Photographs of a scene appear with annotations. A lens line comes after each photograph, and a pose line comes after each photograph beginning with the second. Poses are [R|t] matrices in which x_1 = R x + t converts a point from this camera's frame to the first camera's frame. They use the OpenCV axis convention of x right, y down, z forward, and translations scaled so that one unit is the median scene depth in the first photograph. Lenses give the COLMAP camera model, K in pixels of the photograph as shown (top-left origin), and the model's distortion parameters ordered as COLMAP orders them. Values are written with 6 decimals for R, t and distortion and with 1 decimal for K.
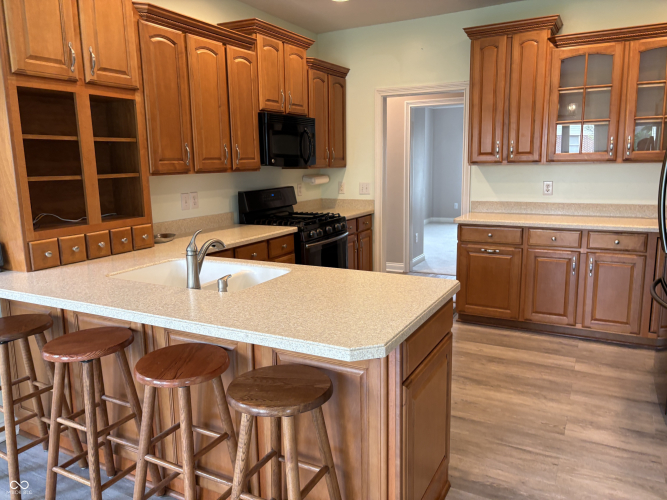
lens RADIAL K [[506.4, 0, 333.5], [0, 506.4, 250.0], [0, 0, 1]] dist [0.027326, -0.008847]
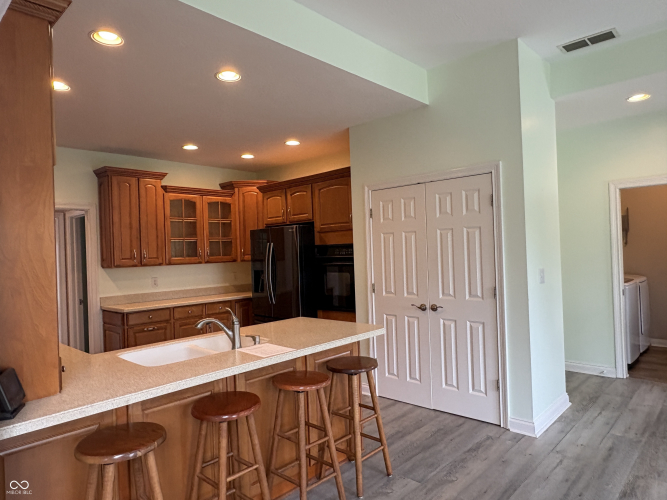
lens RADIAL K [[441.1, 0, 333.5], [0, 441.1, 250.0], [0, 0, 1]] dist [0.000328, -0.000075]
pose [[0.259429, 0.015132, 0.965644, -0.915208], [0.197899, 0.977827, -0.068490, -0.035730], [-0.945269, 0.208868, 0.250682, 0.263623]]
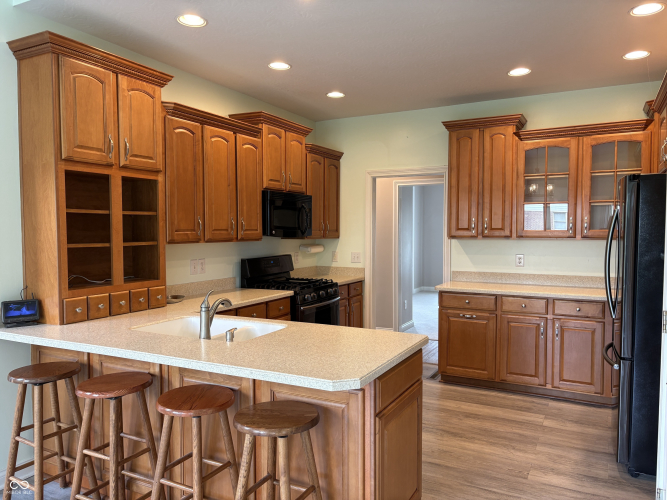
lens RADIAL K [[506.4, 0, 333.5], [0, 506.4, 250.0], [0, 0, 1]] dist [0.027326, -0.008847]
pose [[0.999854, 0.015909, 0.006244, 0.009201], [-0.014912, 0.990594, -0.136018, 0.017641], [-0.008350, 0.135905, 0.990687, -0.137103]]
